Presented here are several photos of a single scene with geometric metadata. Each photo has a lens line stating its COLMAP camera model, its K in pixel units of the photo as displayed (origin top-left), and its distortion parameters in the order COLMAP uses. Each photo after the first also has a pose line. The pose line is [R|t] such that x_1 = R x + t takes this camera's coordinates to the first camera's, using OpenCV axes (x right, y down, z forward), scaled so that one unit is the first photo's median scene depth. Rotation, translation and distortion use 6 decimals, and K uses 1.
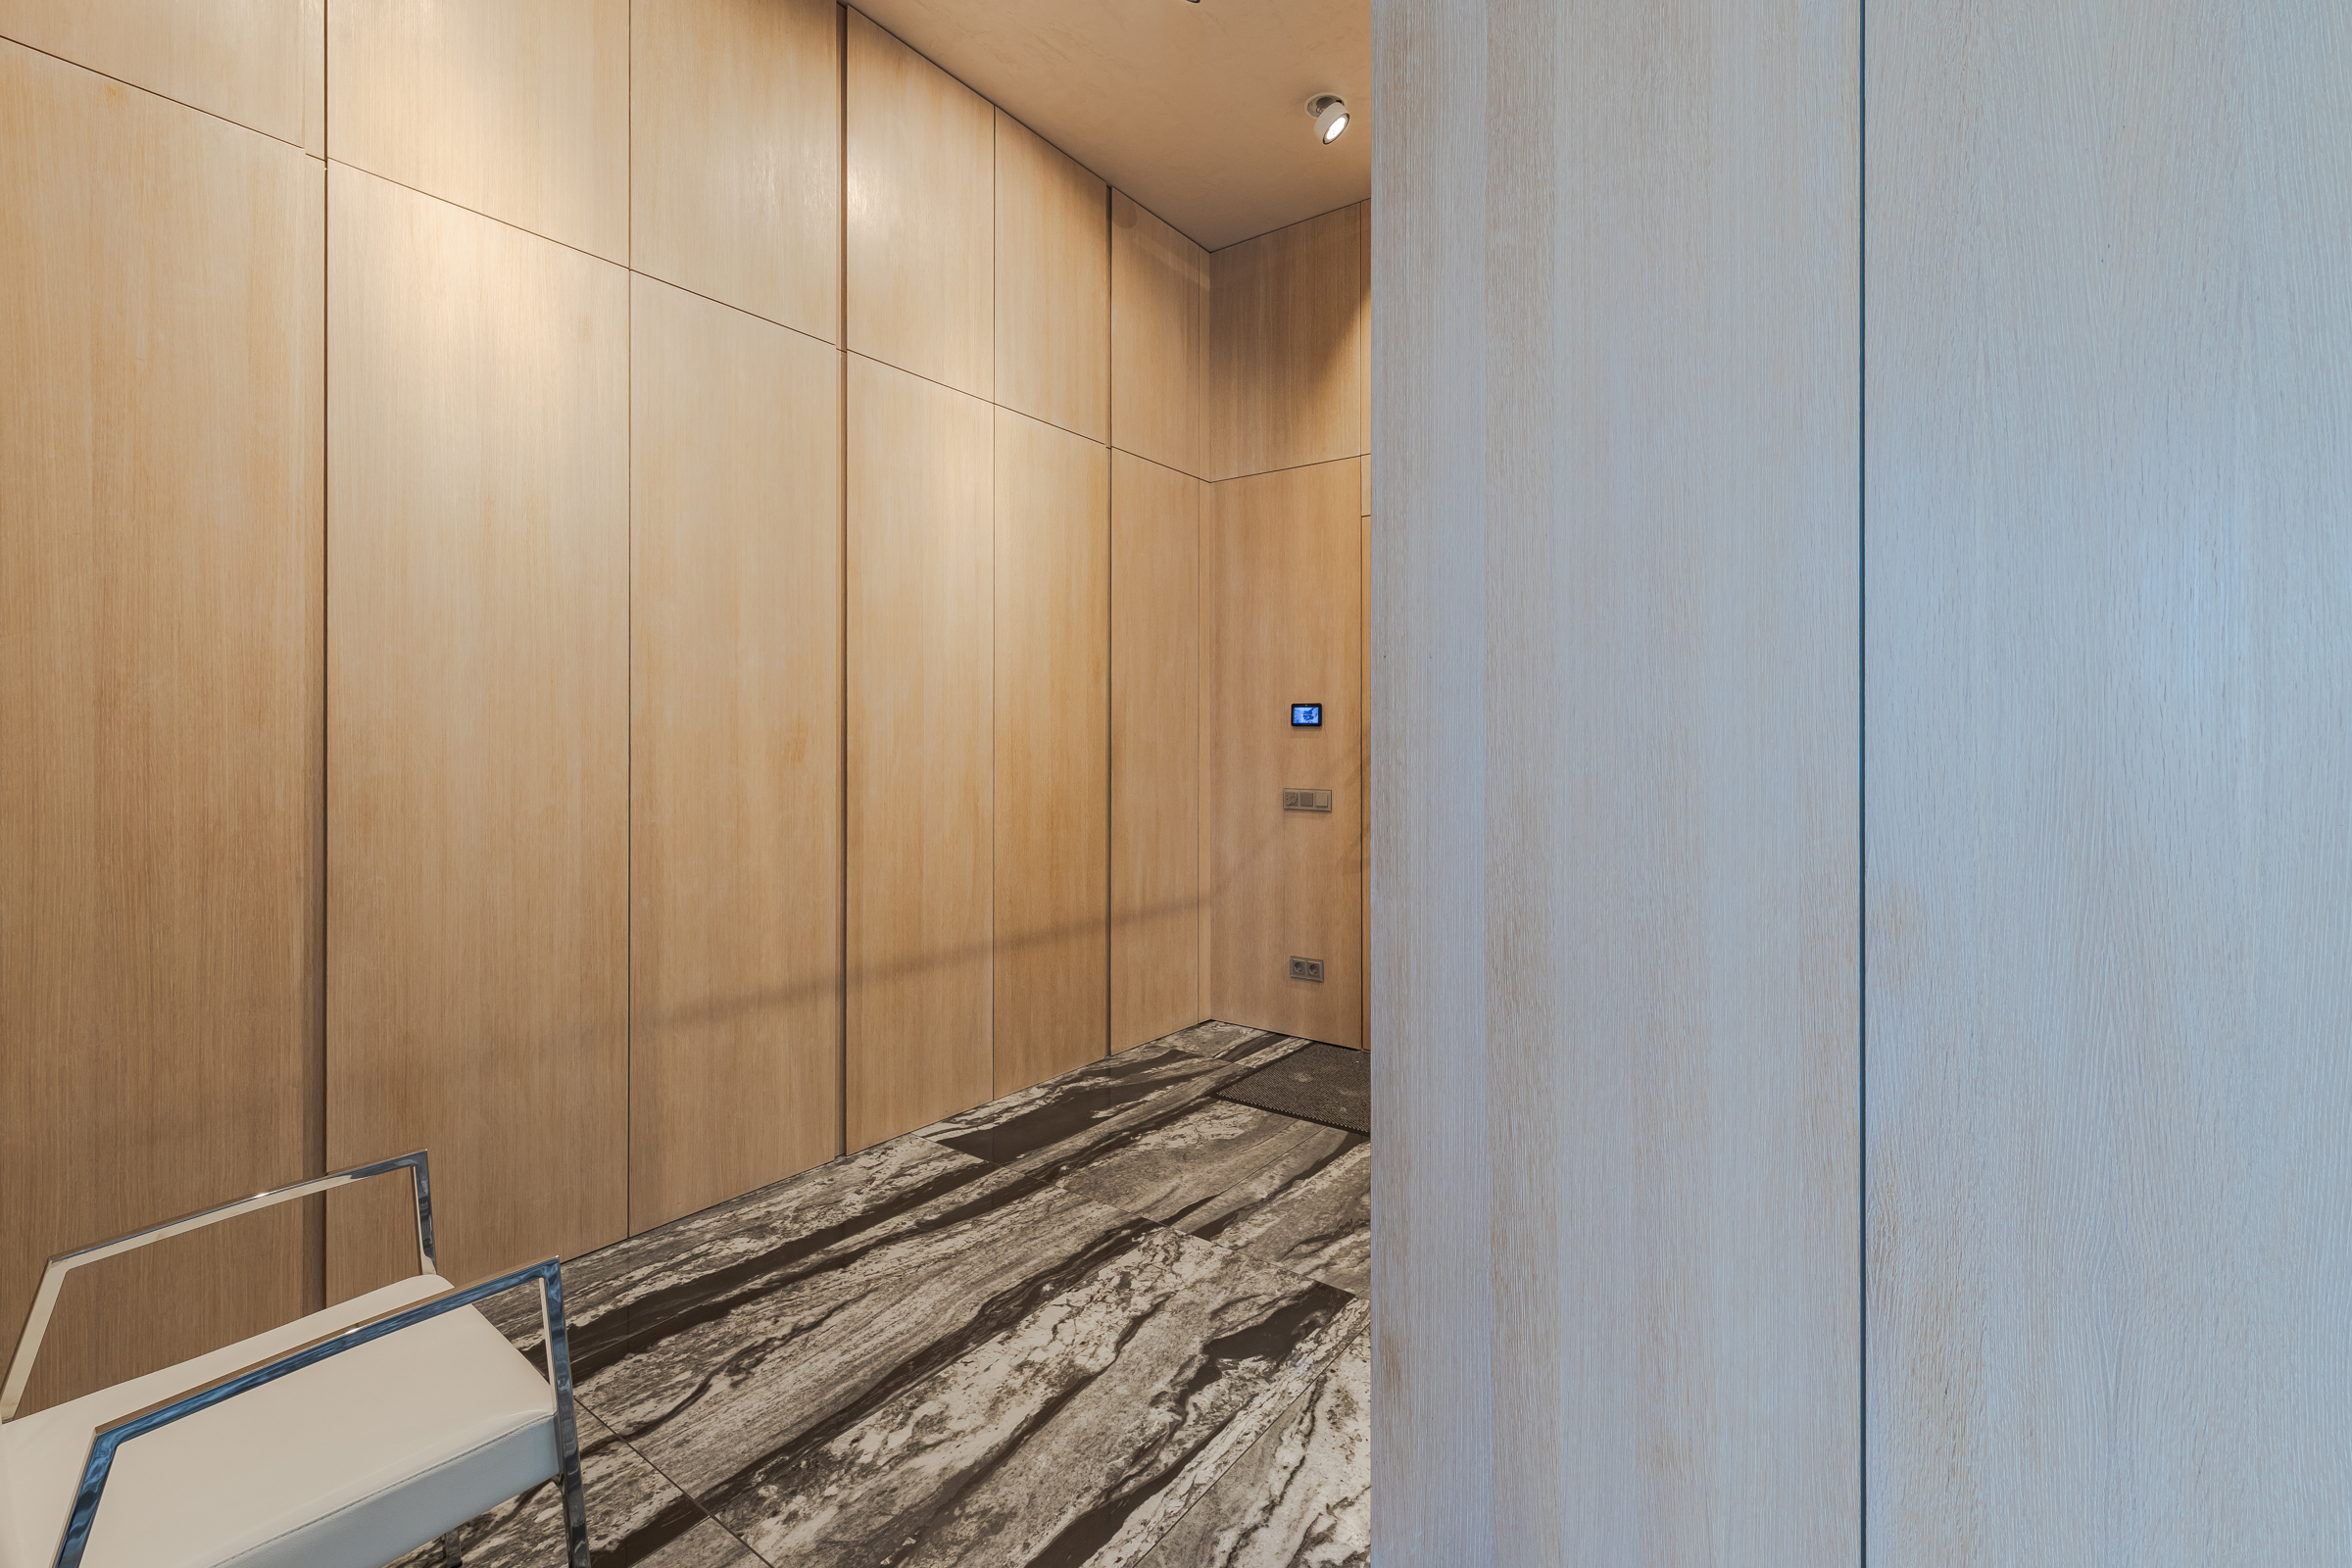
lens RADIAL K [[1045.9, 0, 1169.5], [0, 1045.9, 736.0], [0, 0, 1]] dist [0.007120, -0.000452]
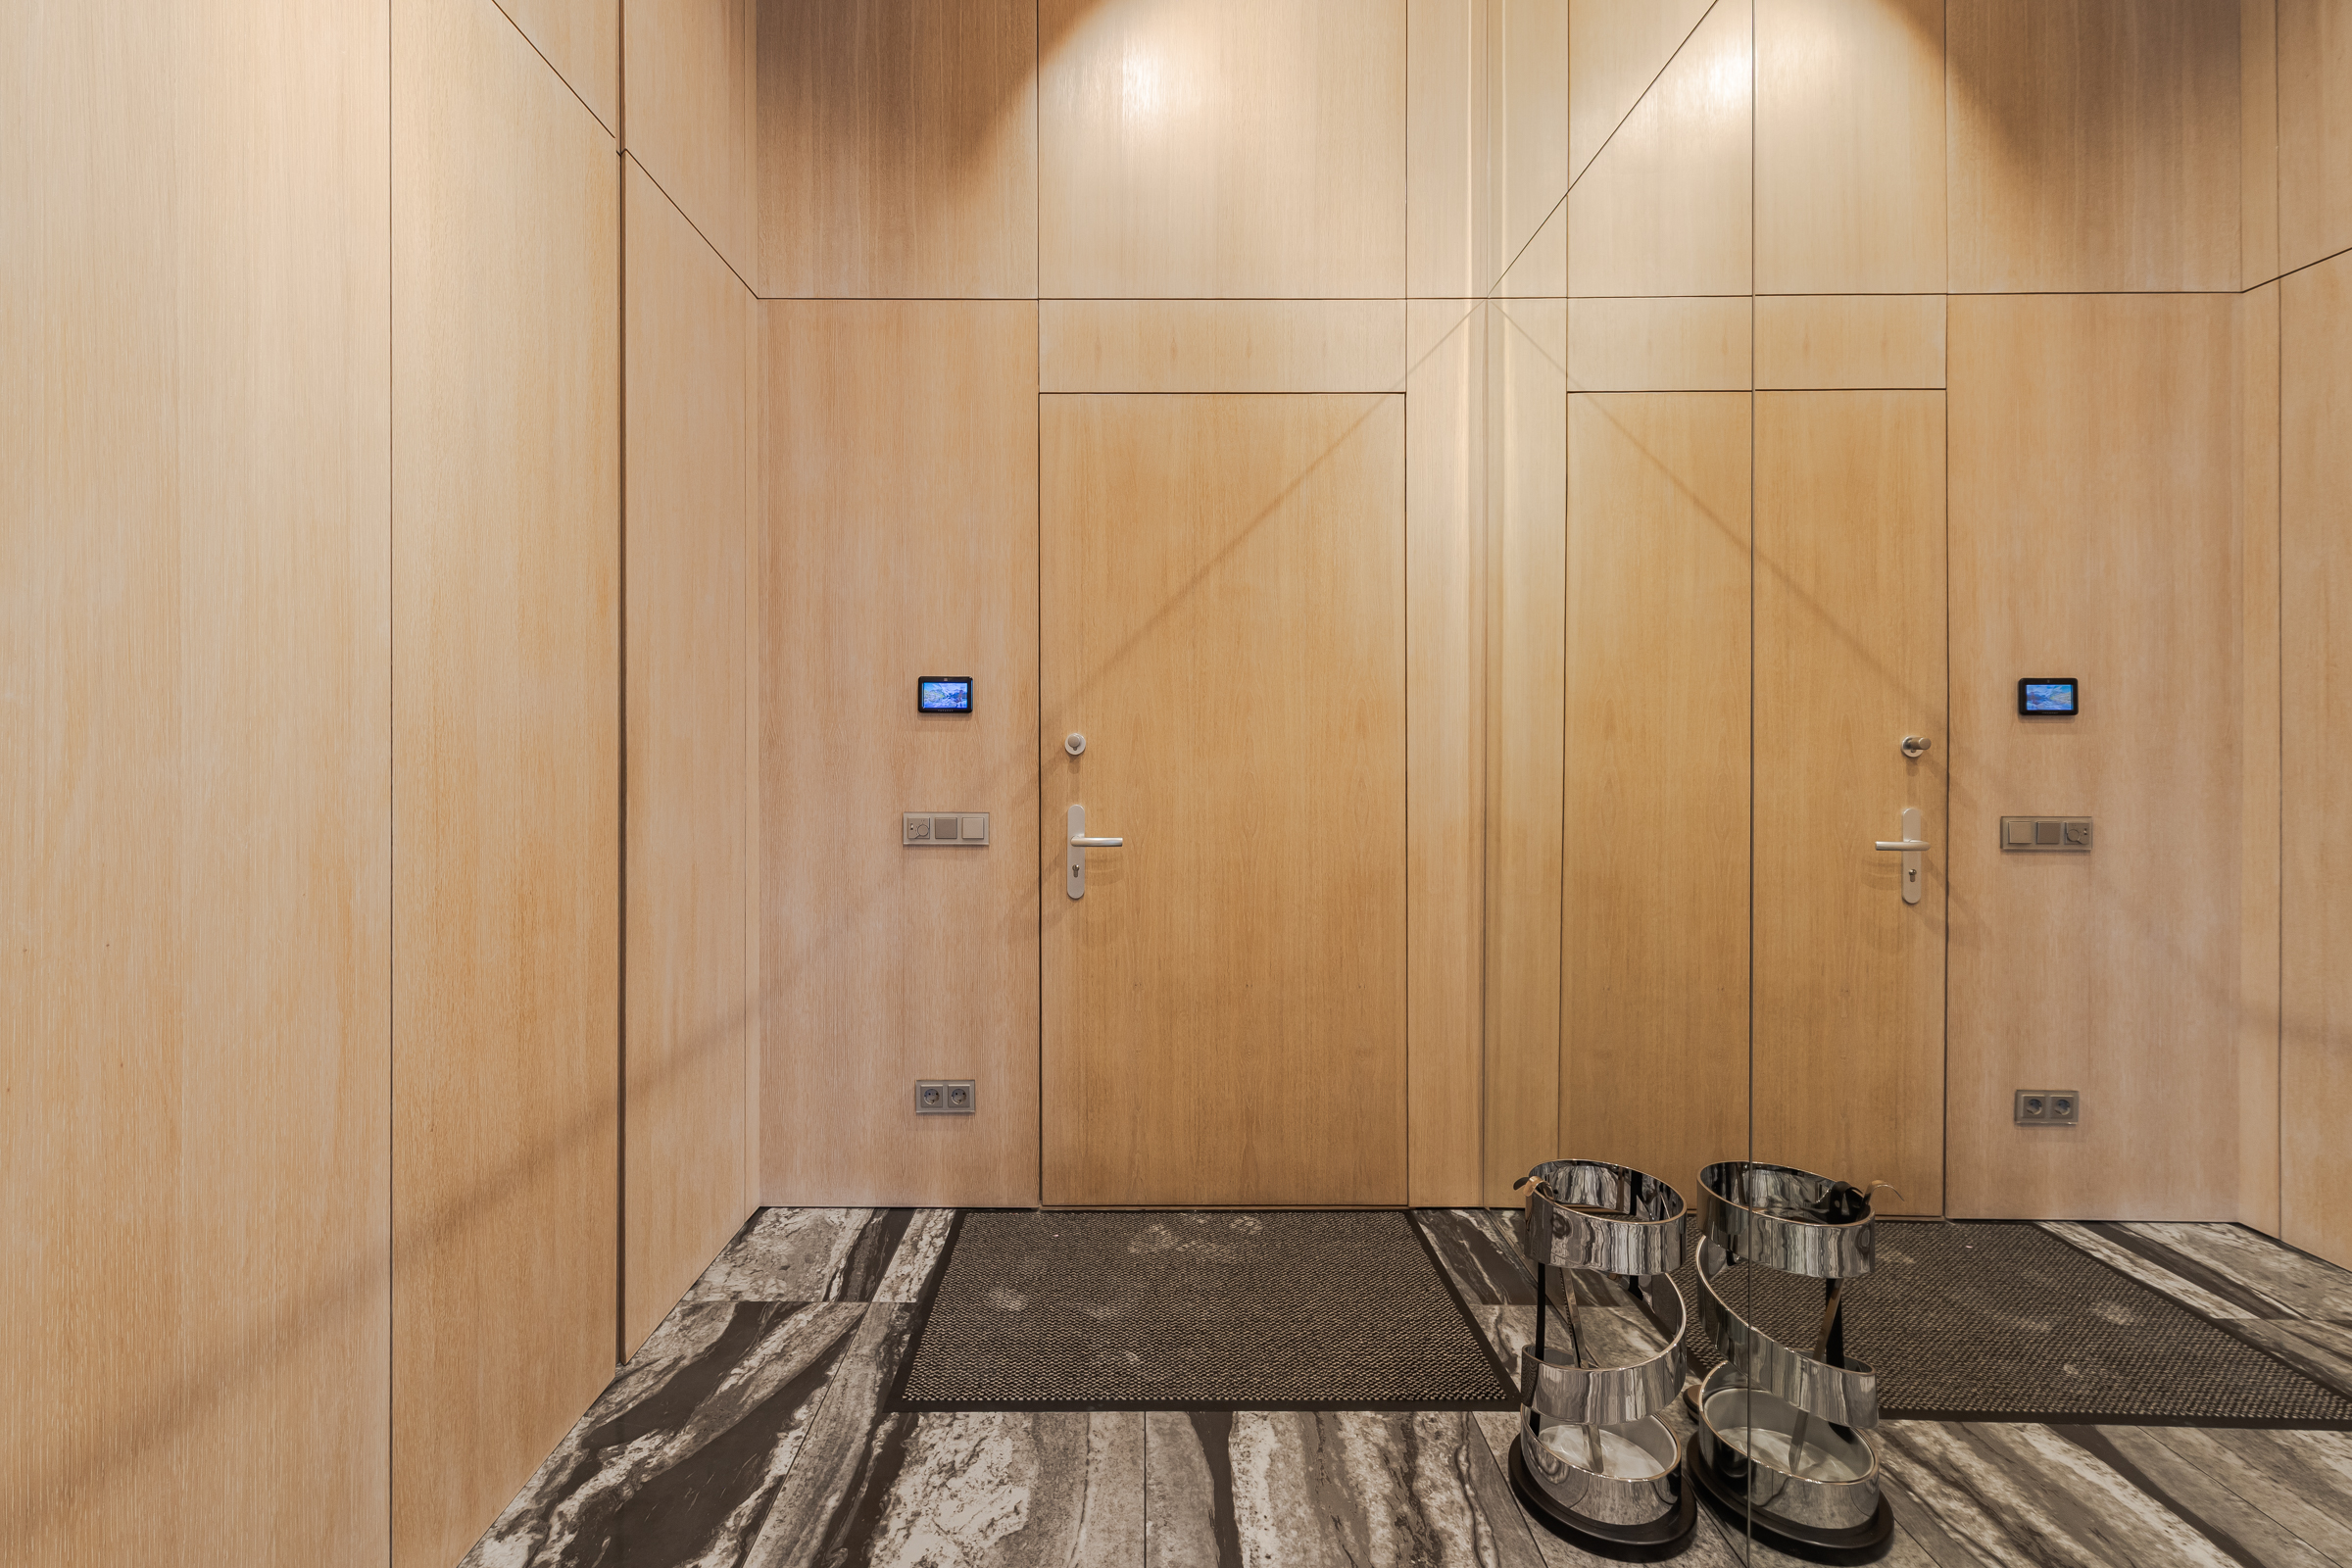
lens RADIAL K [[1045.9, 0, 1169.5], [0, 1045.9, 736.0], [0, 0, 1]] dist [0.007120, -0.000452]
pose [[0.798929, -0.001148, 0.601424, -0.145999], [-0.001828, 0.999989, 0.004337, 0.001606], [-0.601422, -0.004564, 0.798918, 0.430190]]
